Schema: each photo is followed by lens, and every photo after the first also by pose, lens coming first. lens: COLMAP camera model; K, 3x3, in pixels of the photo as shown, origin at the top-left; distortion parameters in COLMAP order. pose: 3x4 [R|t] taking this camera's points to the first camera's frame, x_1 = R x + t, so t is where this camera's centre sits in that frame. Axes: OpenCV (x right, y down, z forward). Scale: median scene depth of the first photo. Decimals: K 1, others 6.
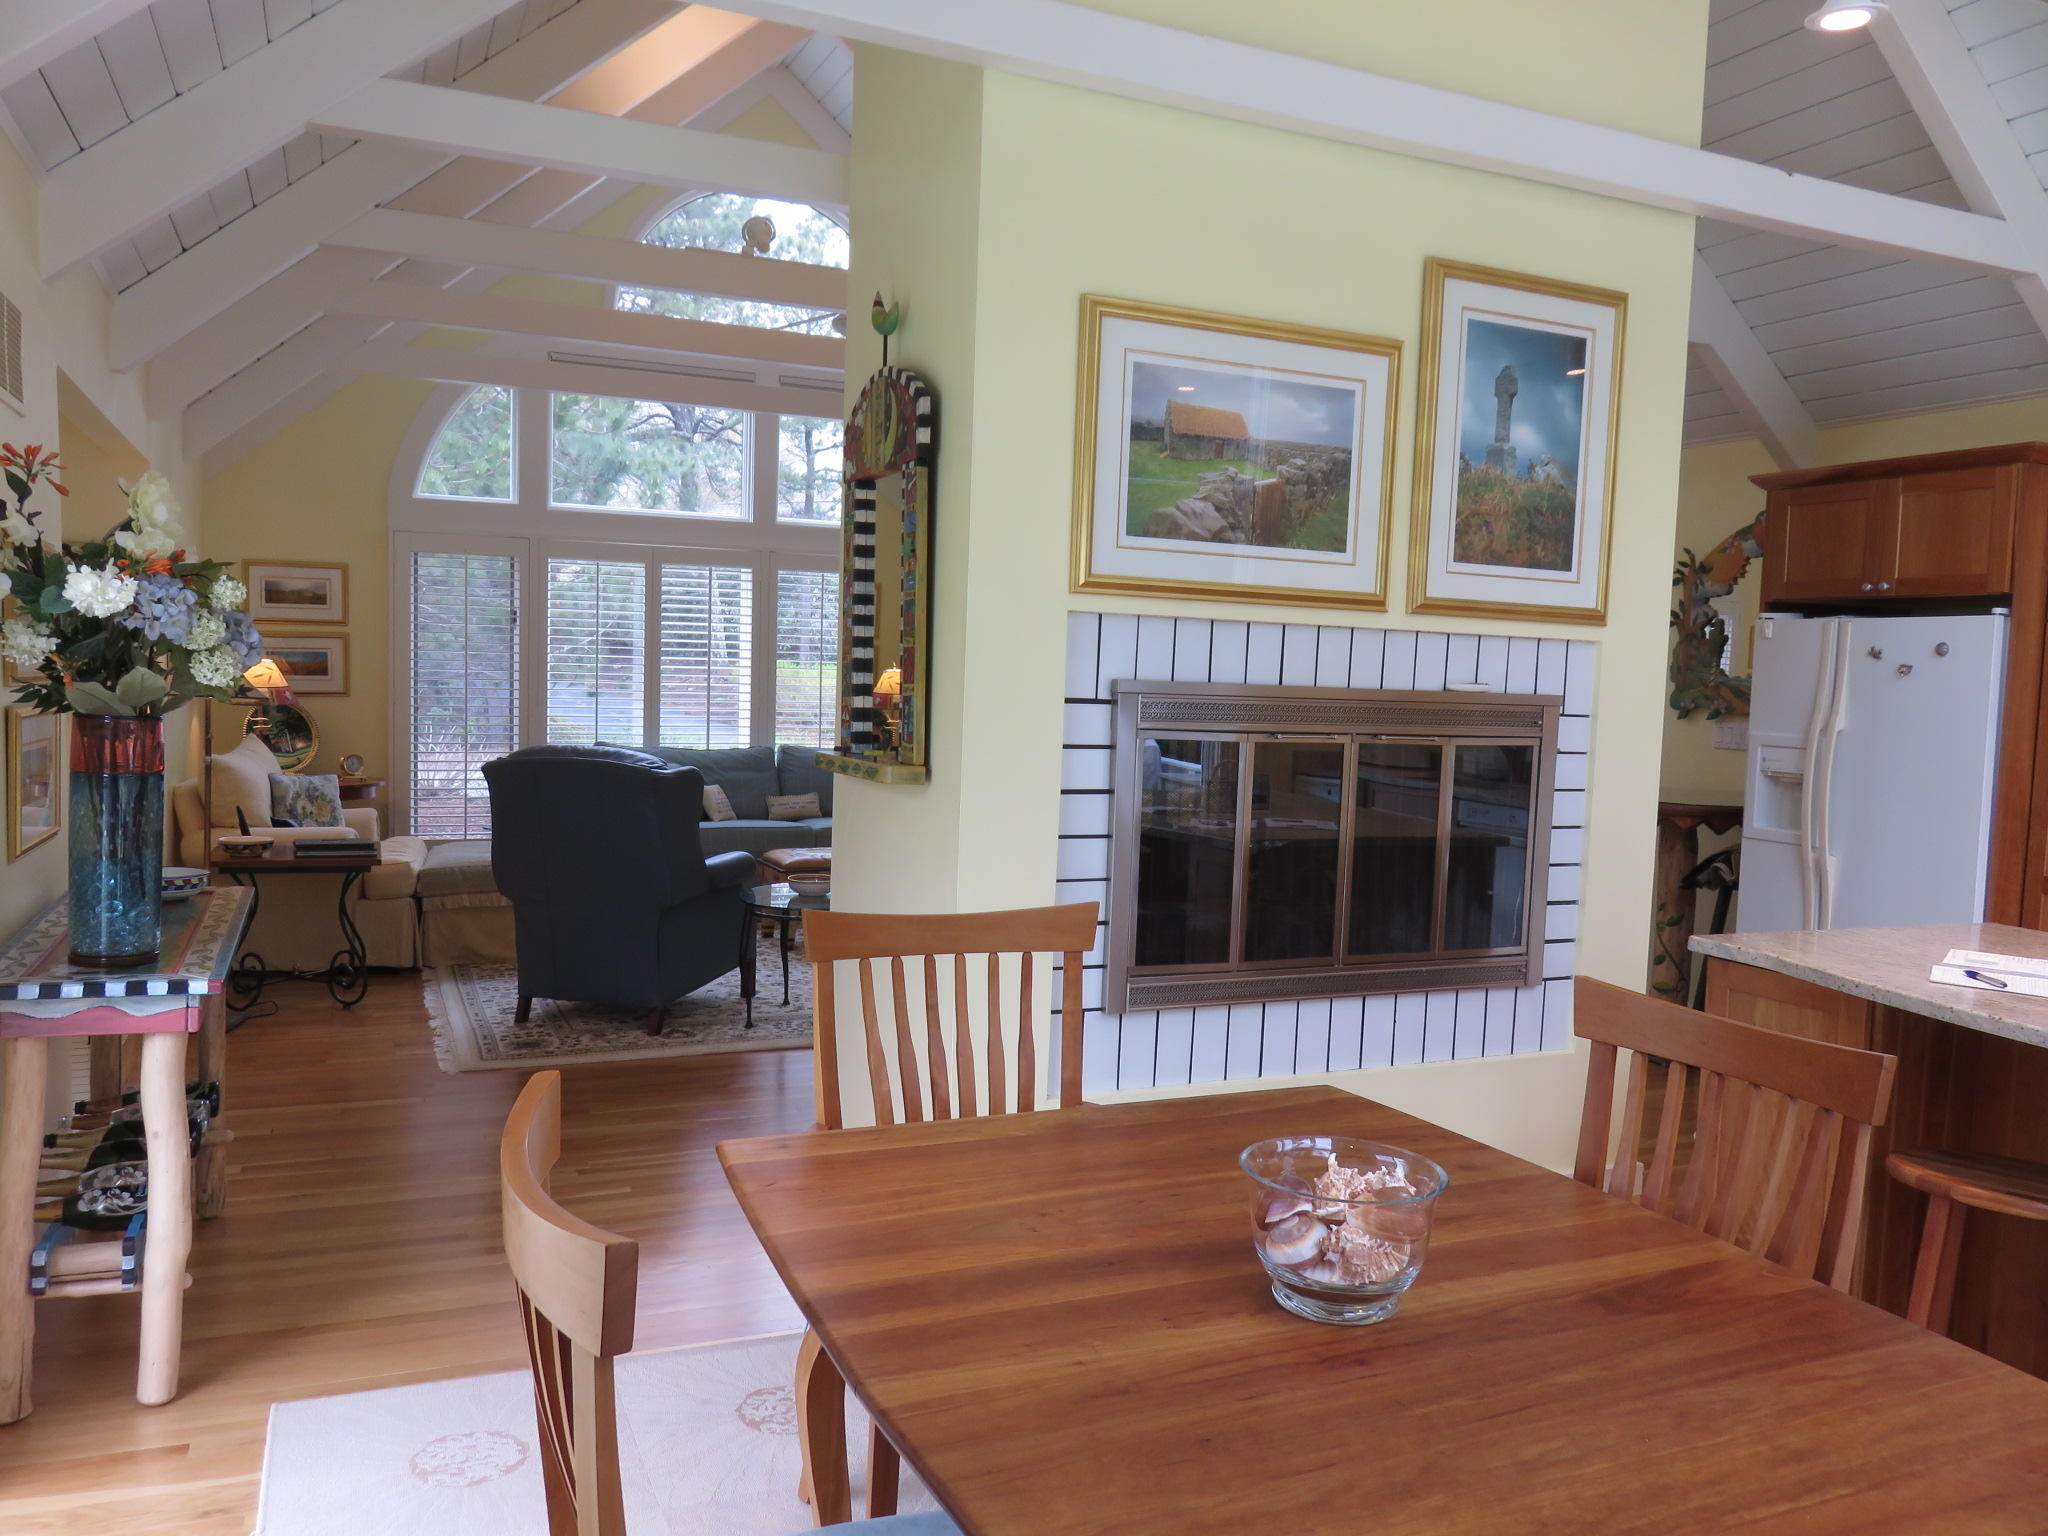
lens RADIAL K [[1543.0, 0, 1038.4], [0, 1543.0, 767.9], [0, 0, 1]] dist [-0.005839, 0.000965]
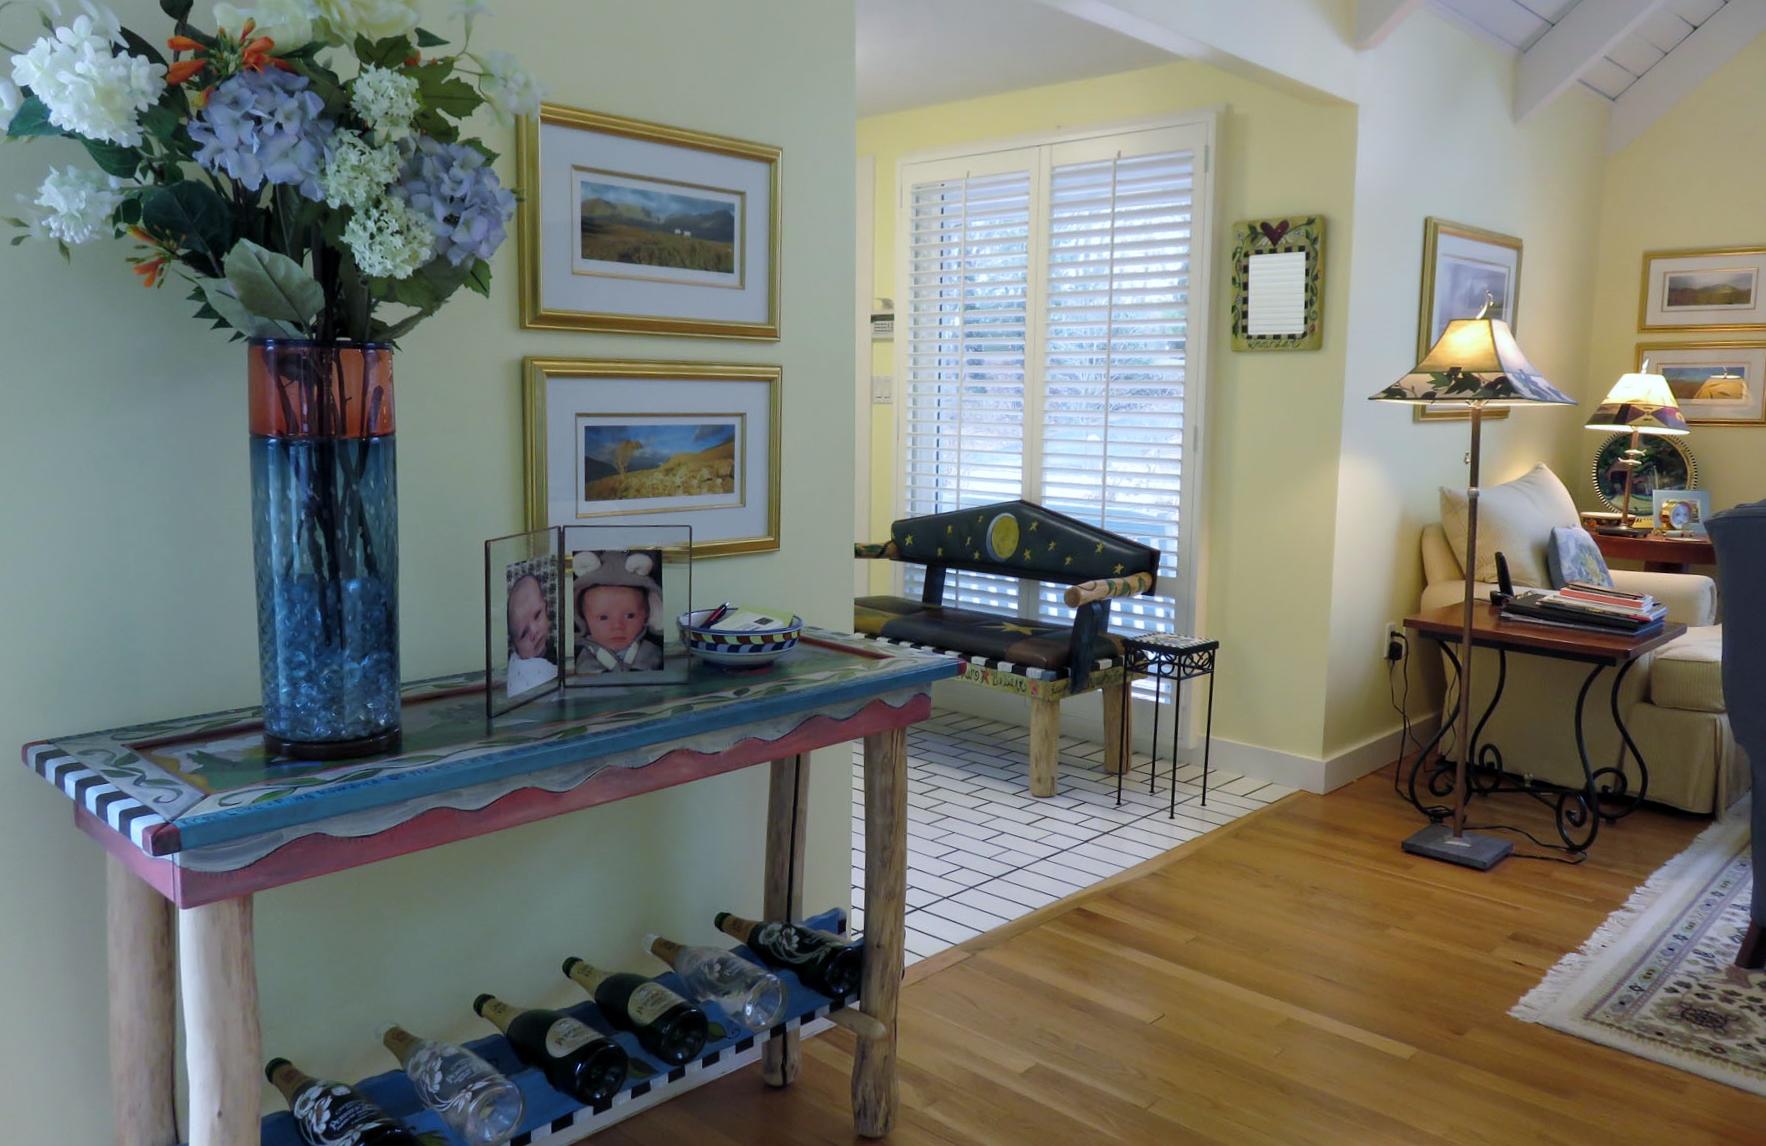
lens RADIAL K [[1352.7, 0, 883.0], [0, 1352.7, 573.0], [0, 0, 1]] dist [0.012714, -0.007429]
pose [[0.386896, 0.102376, -0.916423, -0.014982], [-0.070886, 0.994179, 0.081136, 0.000702], [0.919395, 0.033570, 0.391901, 0.736510]]
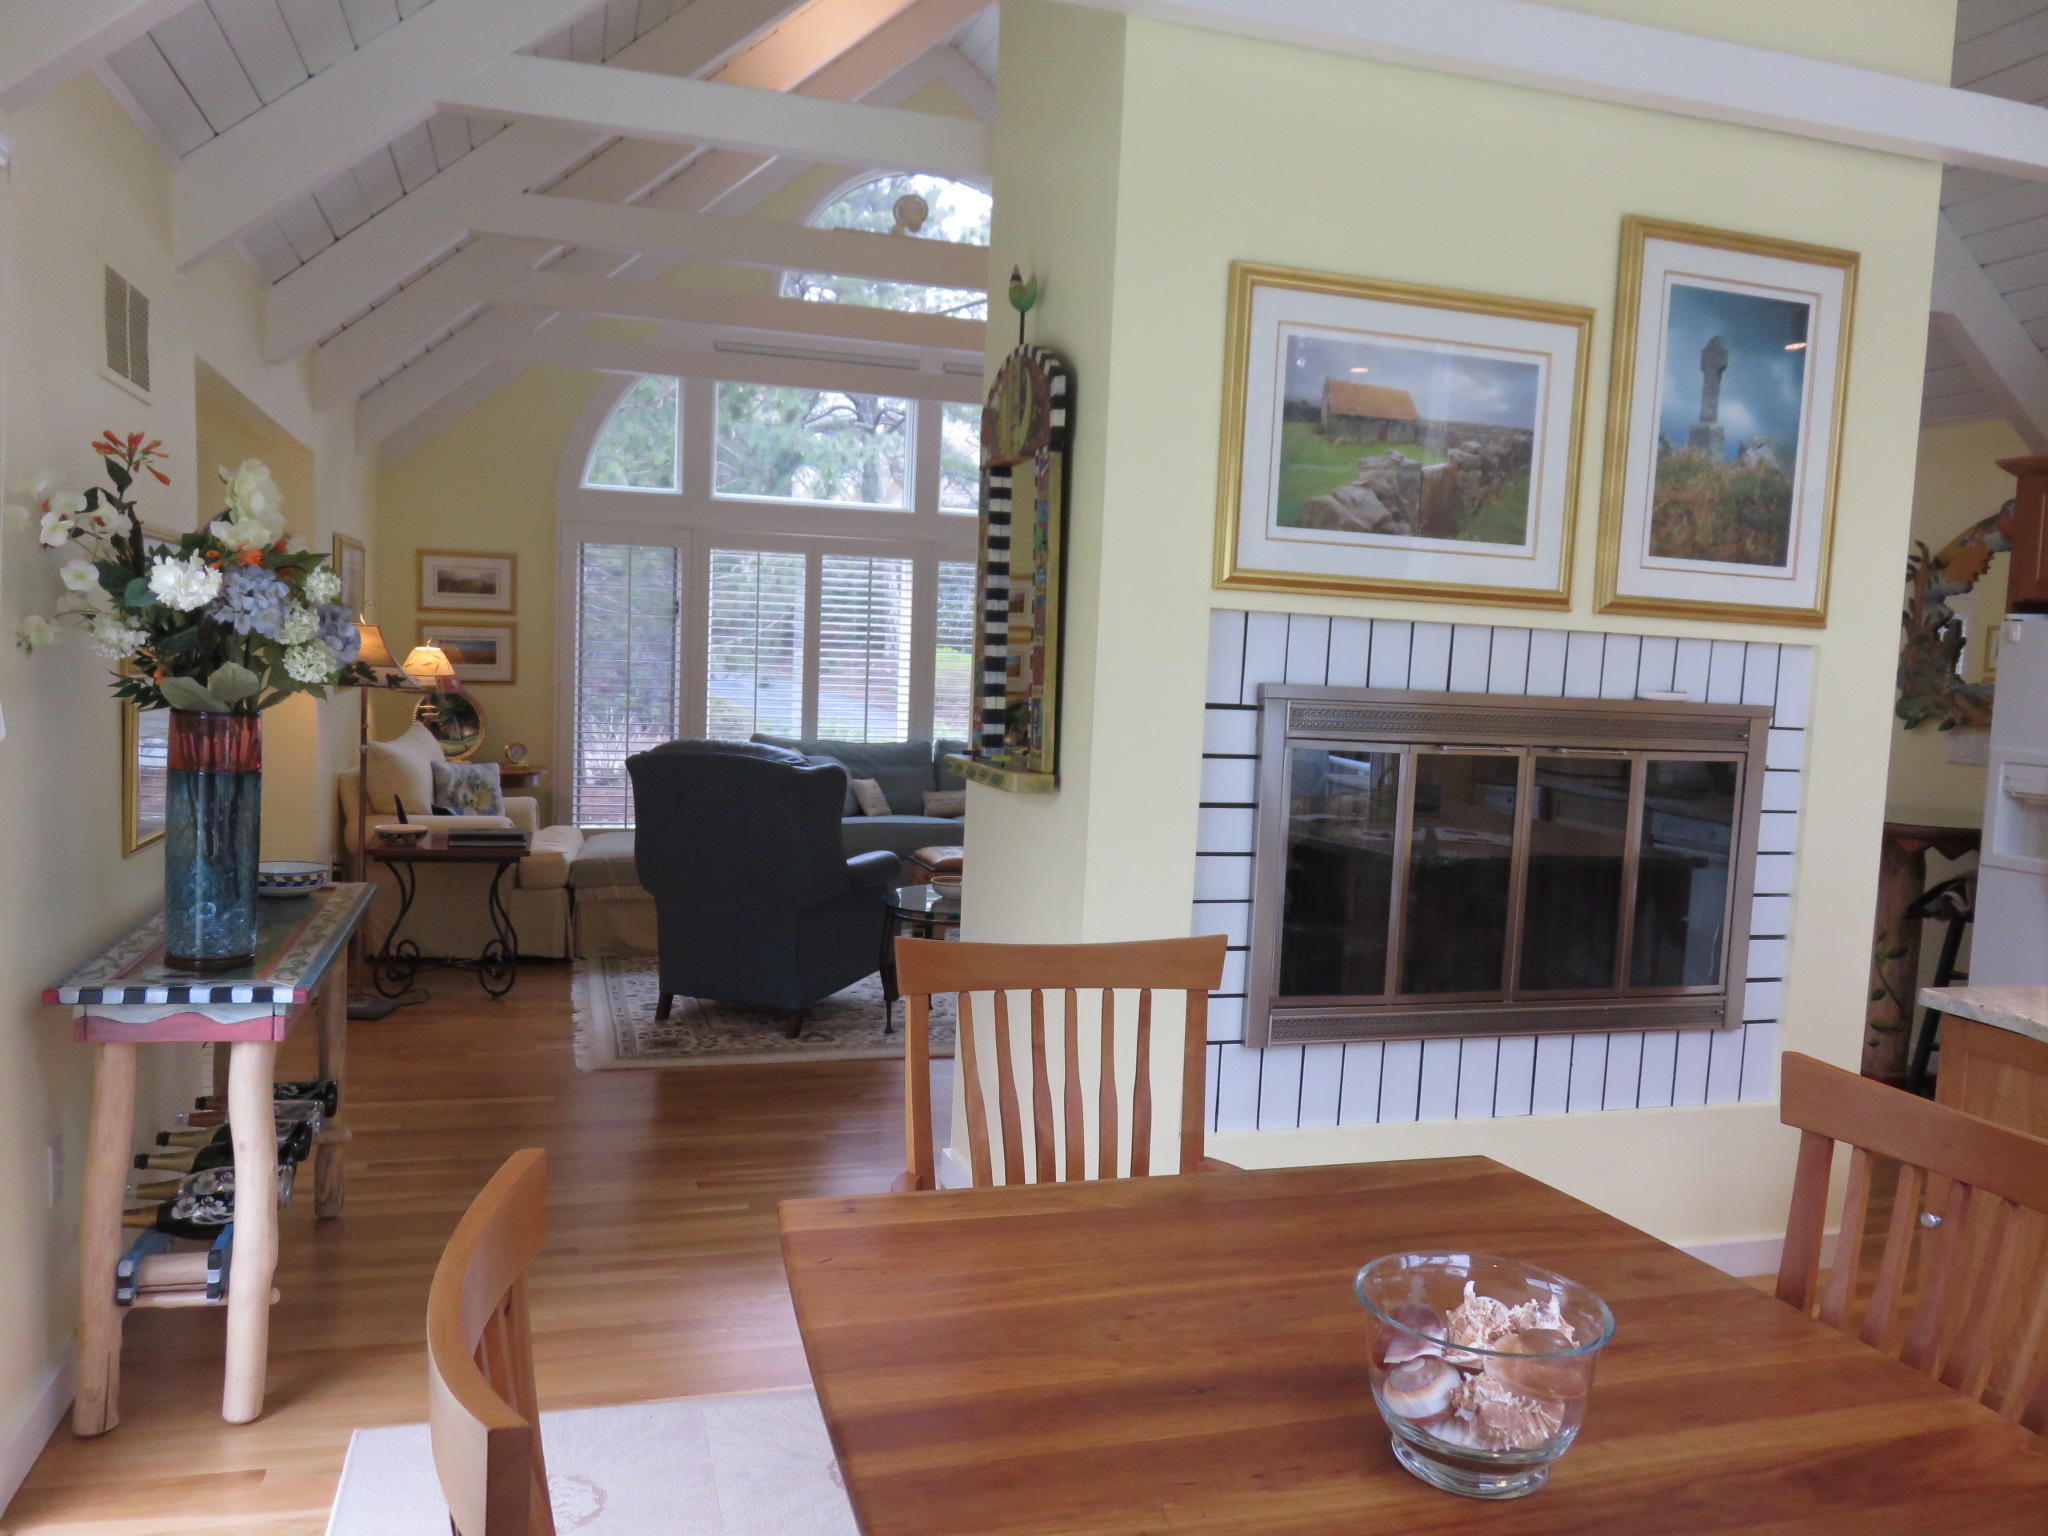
lens RADIAL K [[1545.7, 0, 1040.1], [0, 1545.7, 770.2], [0, 0, 1]] dist [-0.005522, -0.000824]
pose [[0.993381, 0.018152, -0.113419, 0.021603], [-0.017350, 0.999817, 0.008054, -0.009990], [0.113544, -0.006033, 0.993515, 0.066800]]
